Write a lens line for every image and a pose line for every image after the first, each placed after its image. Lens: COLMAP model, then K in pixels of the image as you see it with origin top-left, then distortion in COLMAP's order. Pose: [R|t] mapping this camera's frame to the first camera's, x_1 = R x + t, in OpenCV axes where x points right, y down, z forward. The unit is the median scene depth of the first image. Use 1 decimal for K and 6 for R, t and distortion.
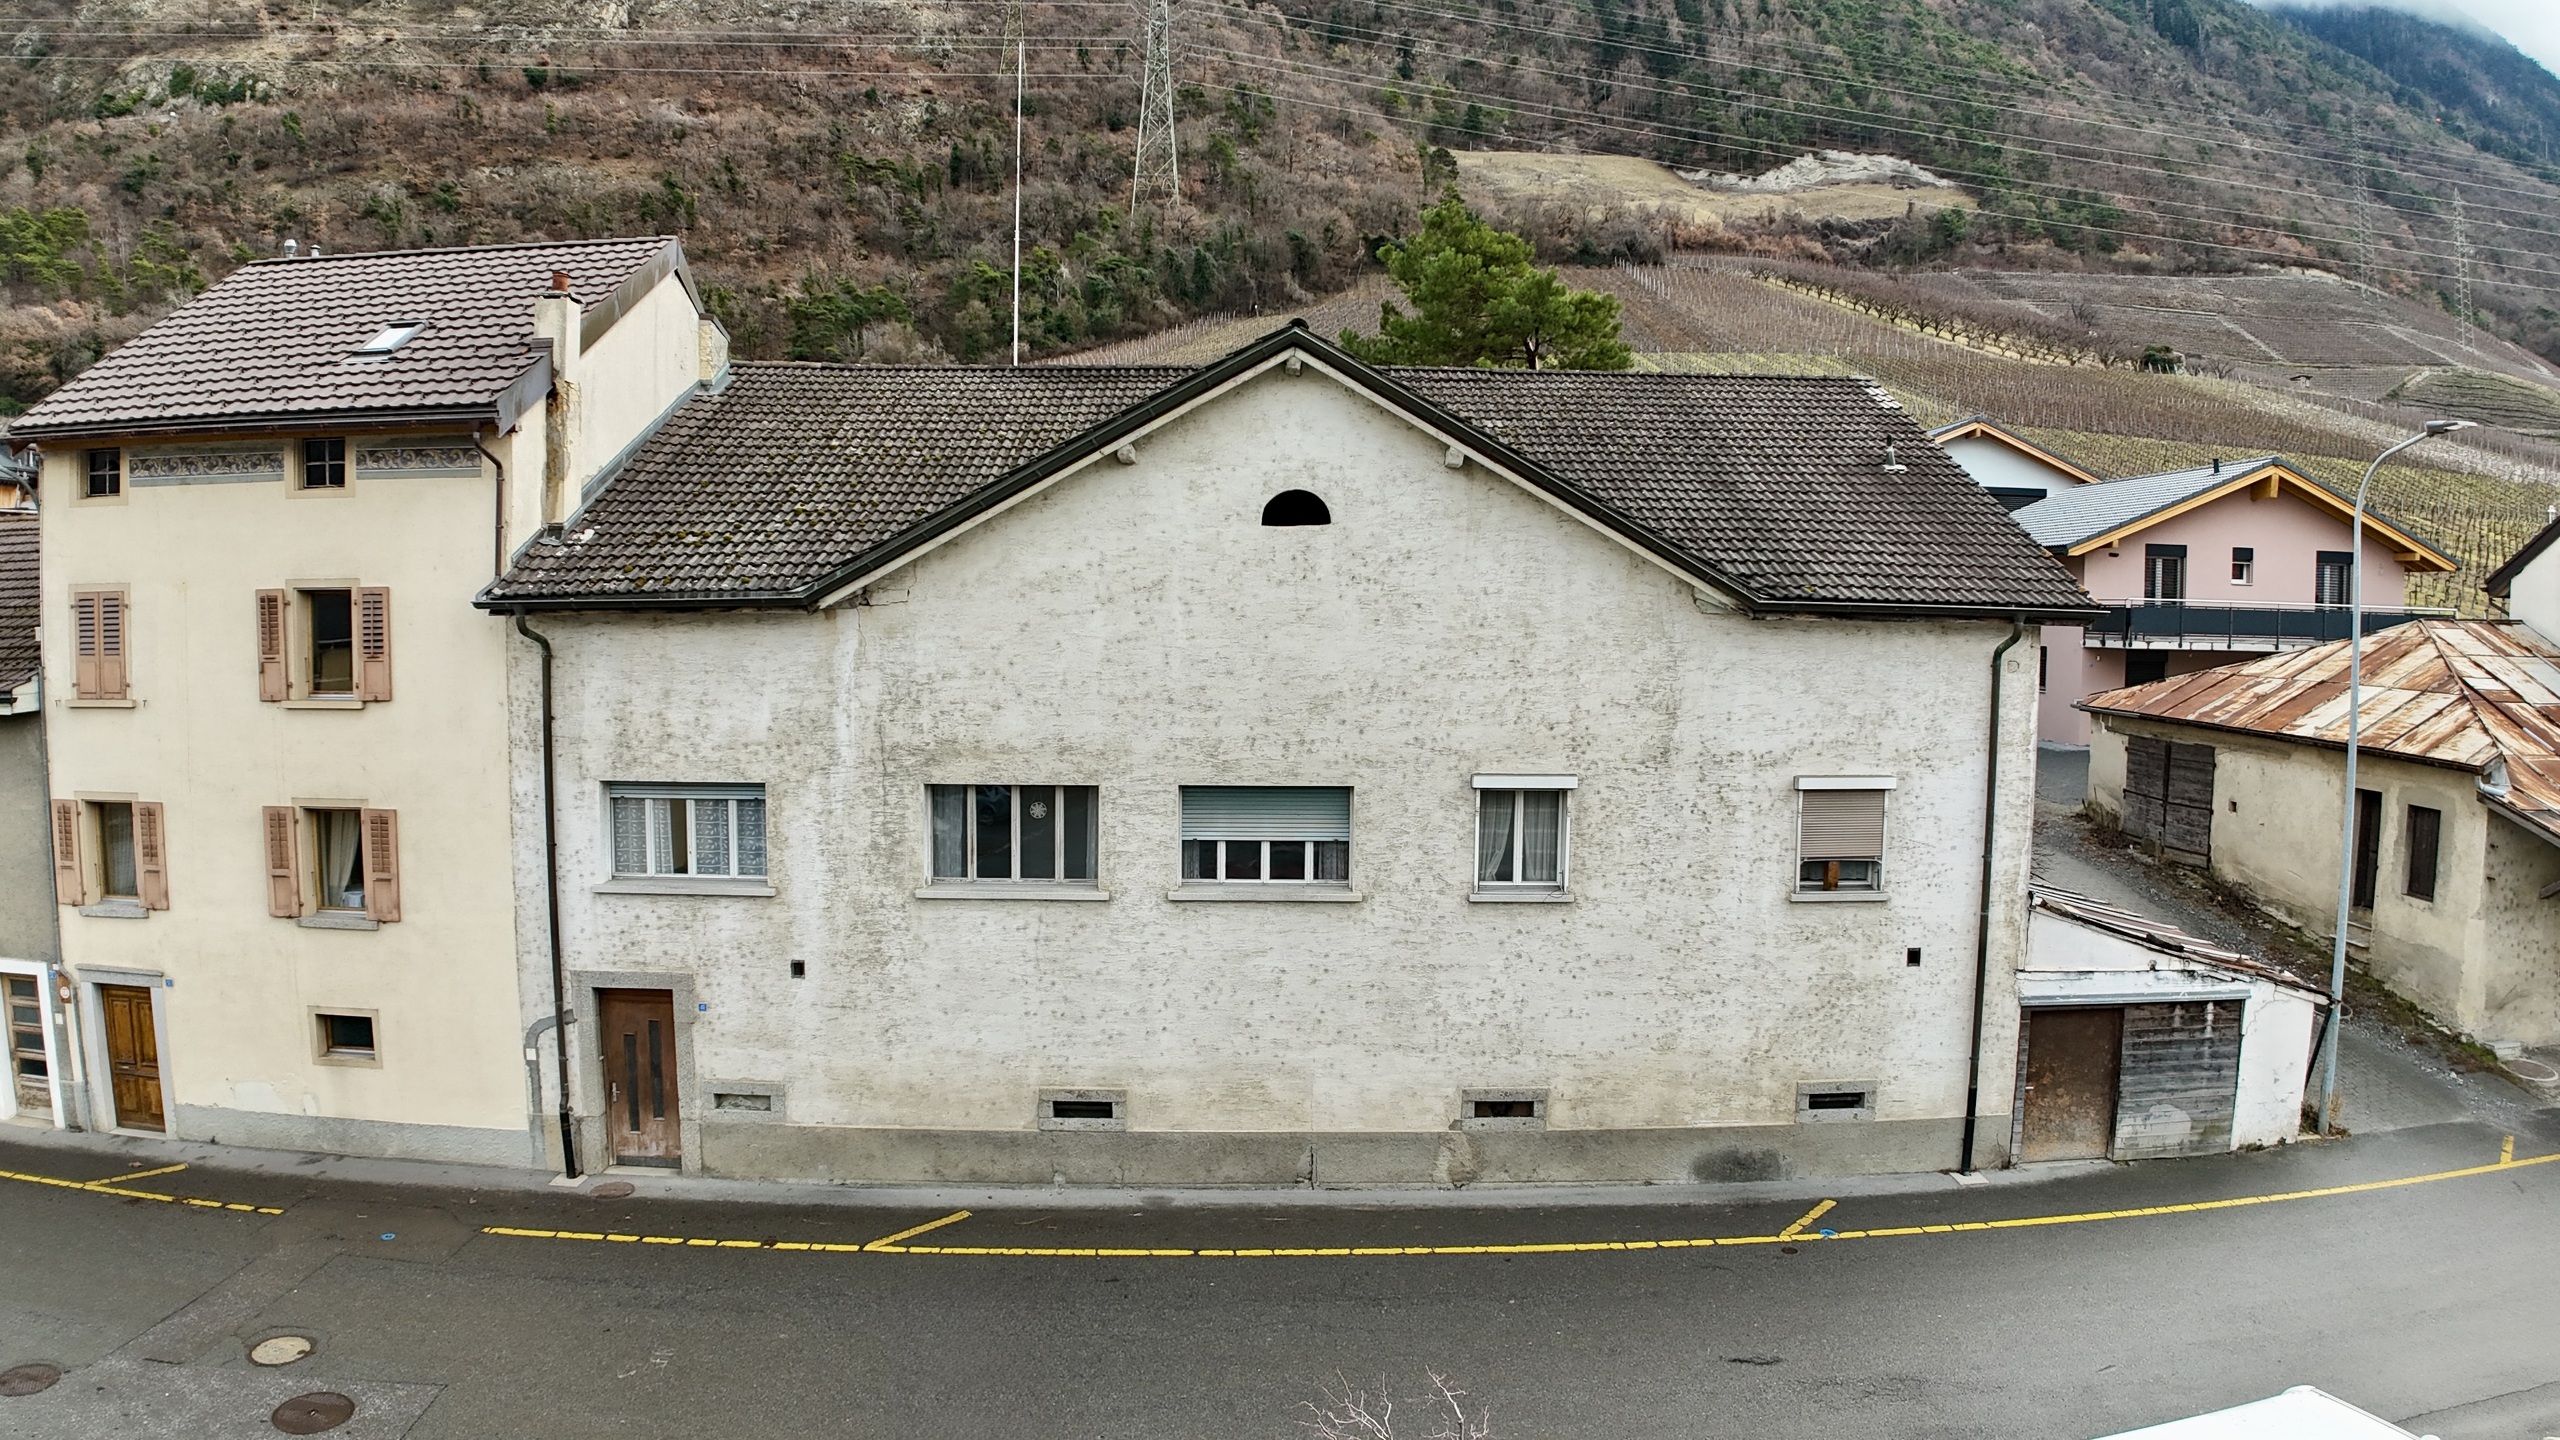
lens RADIAL K [[1559.9, 0, 1261.4], [0, 1559.9, 703.2], [0, 0, 1]] dist [-0.173097, 0.015422]
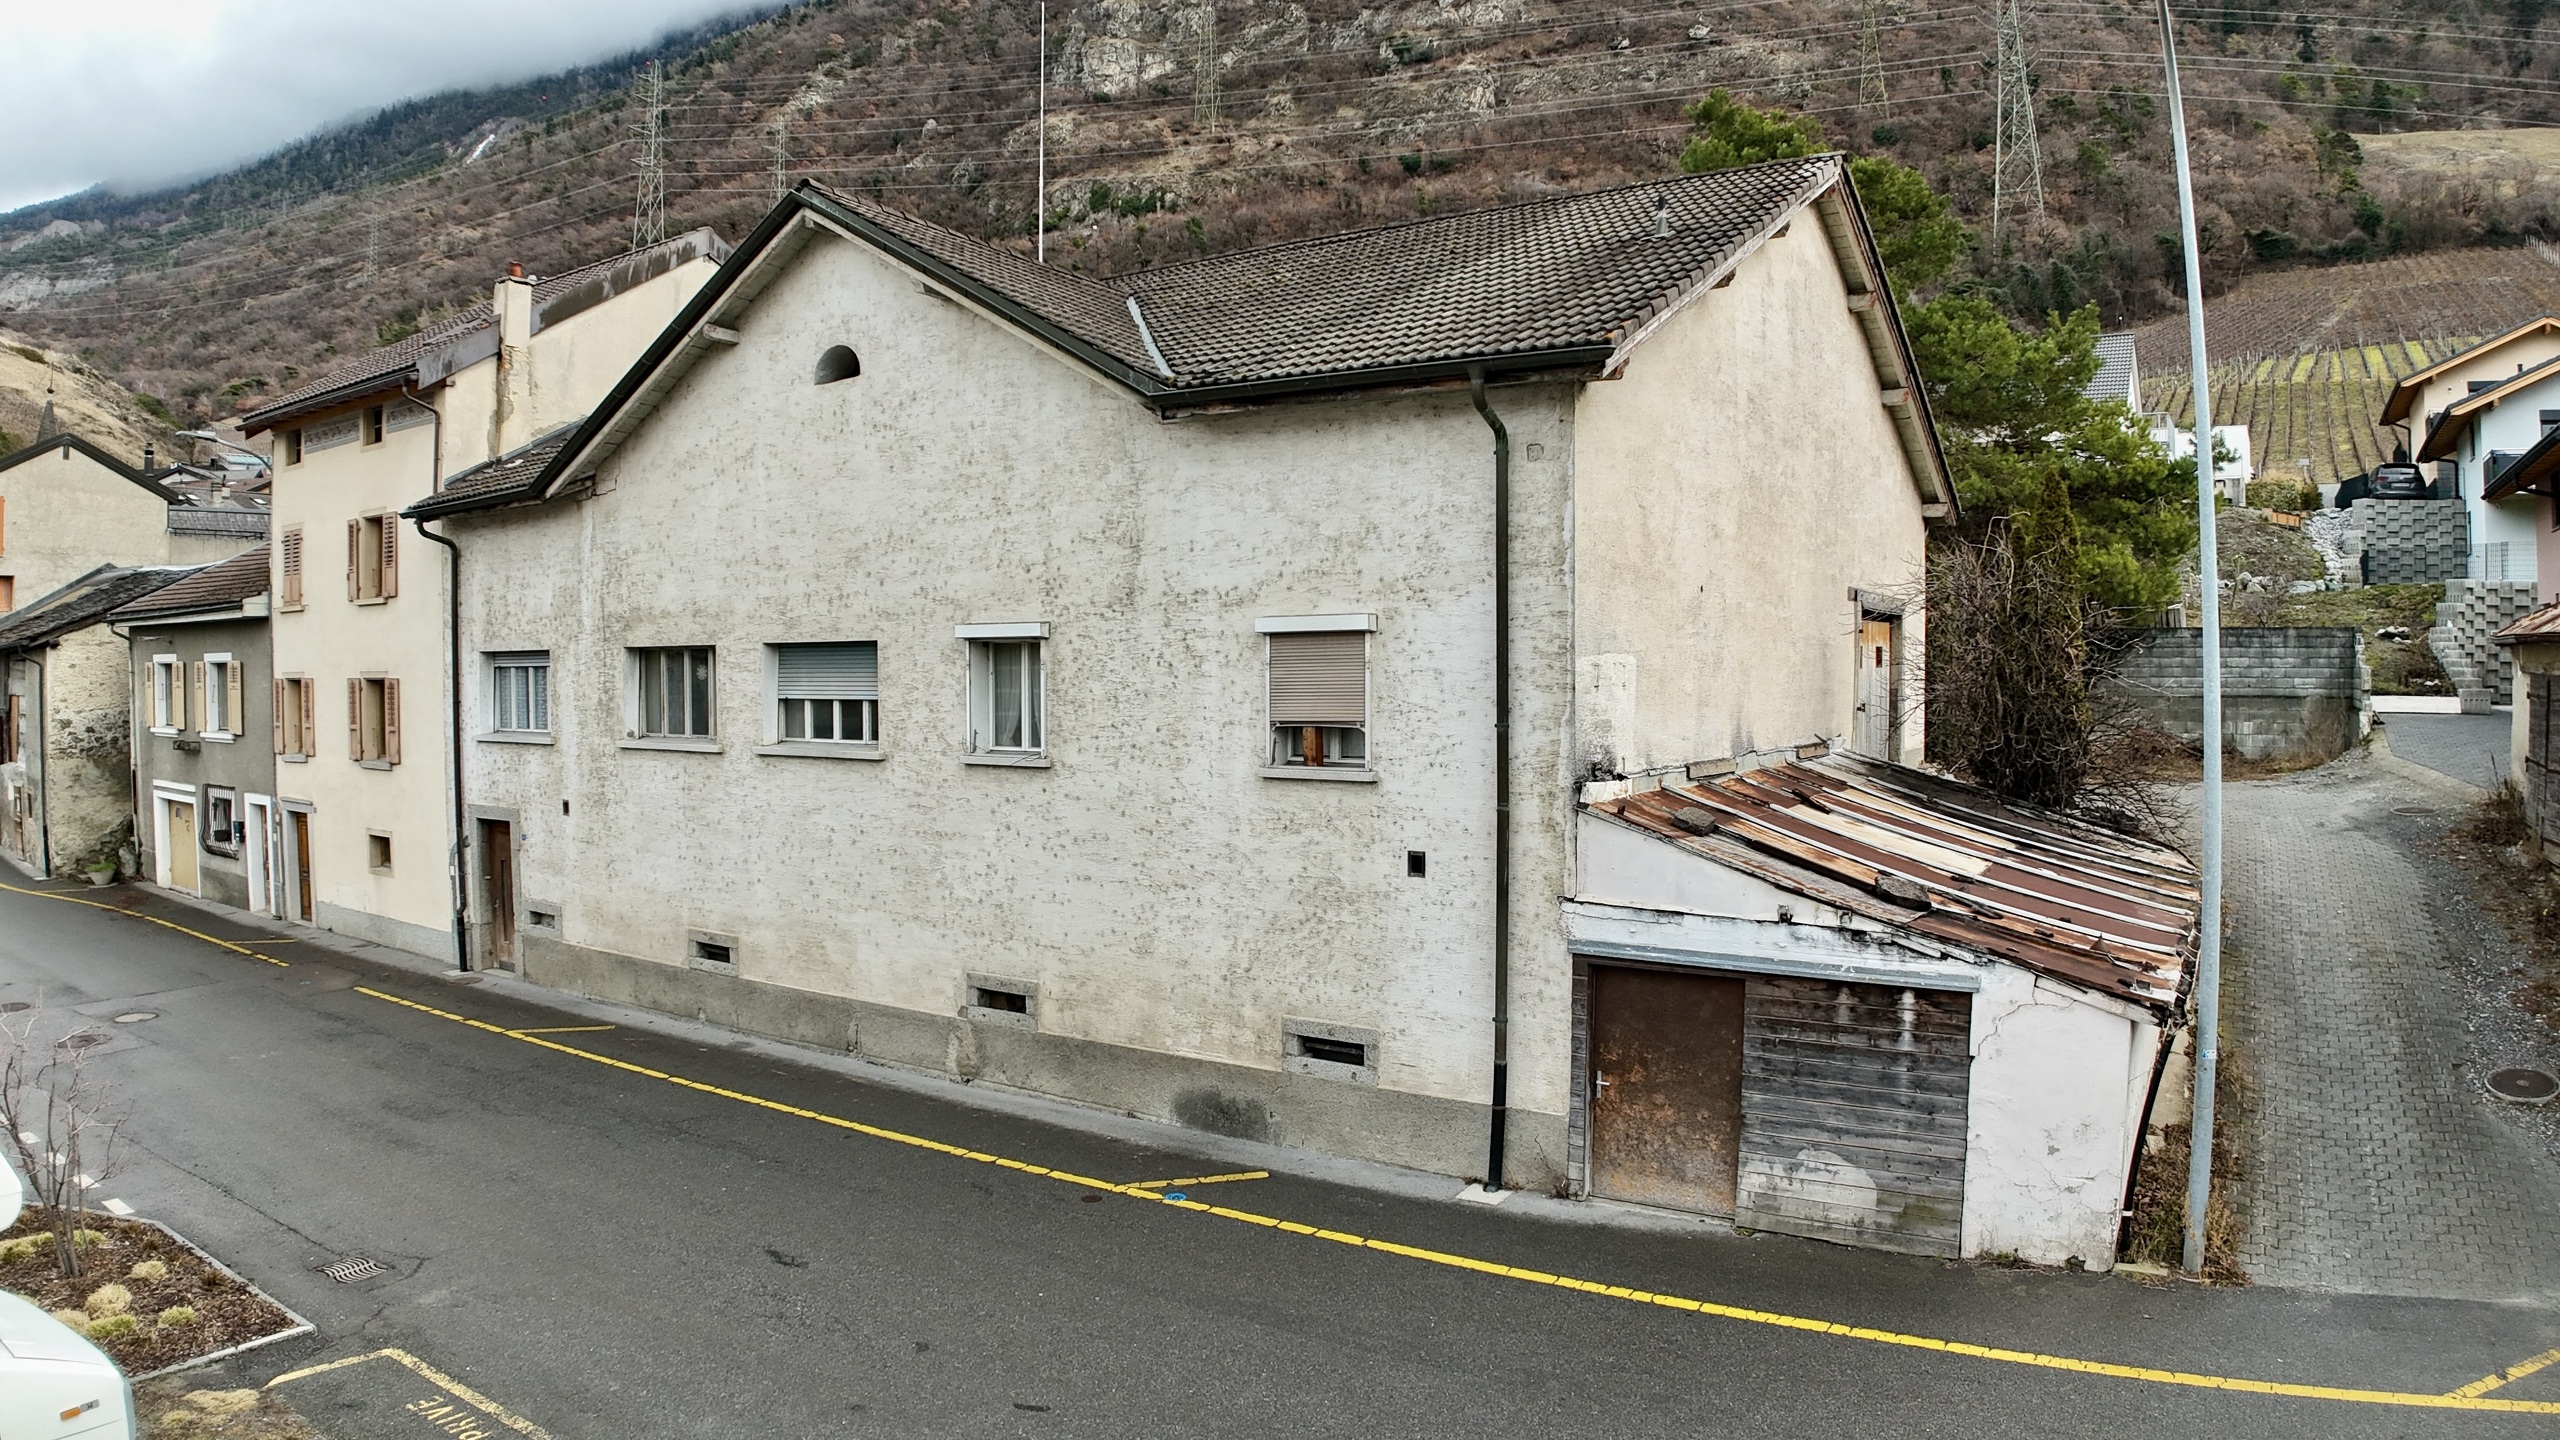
lens RADIAL K [[1559.9, 0, 1281.1], [0, 1559.9, 708.7], [0, 0, 1]] dist [-0.173097, 0.015422]
pose [[0.832939, 0.004482, -0.553347, 0.790965], [-0.024945, 0.999255, -0.029454, 0.116713], [0.552803, 0.038337, 0.832430, 0.335479]]
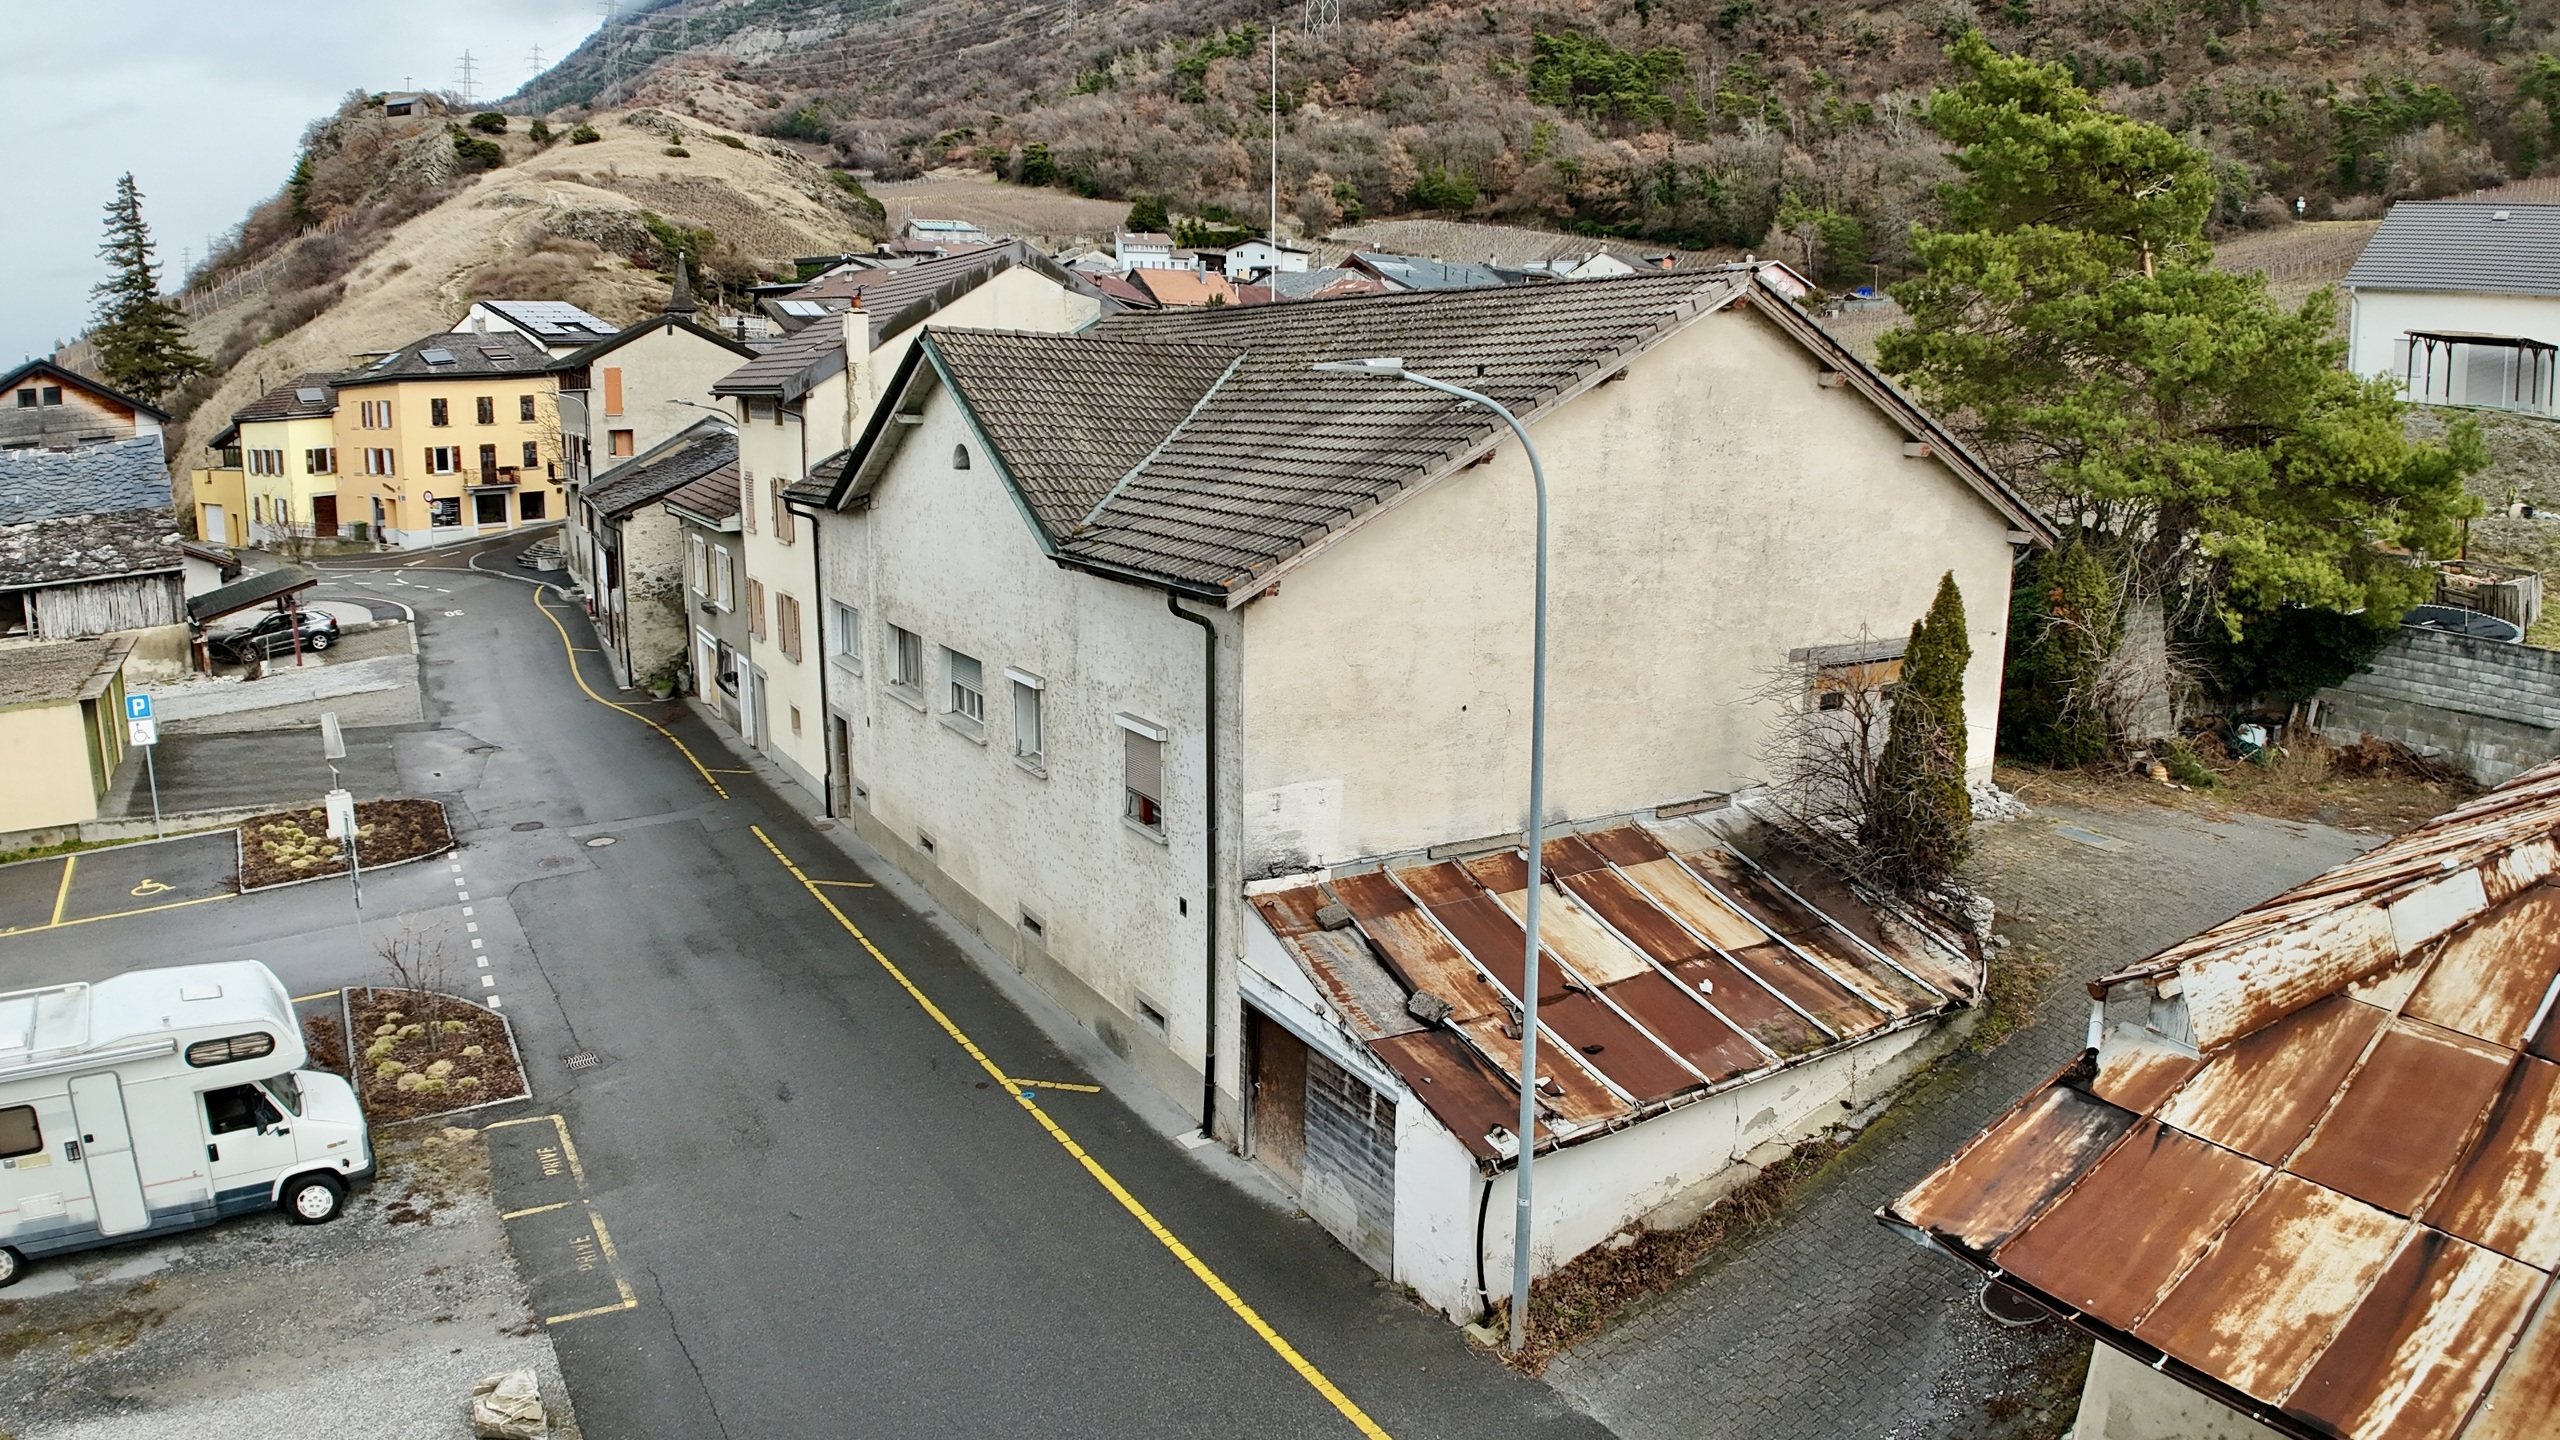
lens RADIAL K [[1559.9, 0, 1281.9], [0, 1559.9, 711.3], [0, 0, 1]] dist [-0.173097, 0.015422]
pose [[0.516498, 0.173630, -0.838500, 1.336382], [-0.057426, 0.984045, 0.168396, -0.147595], [0.854360, -0.038824, 0.518229, 0.509387]]
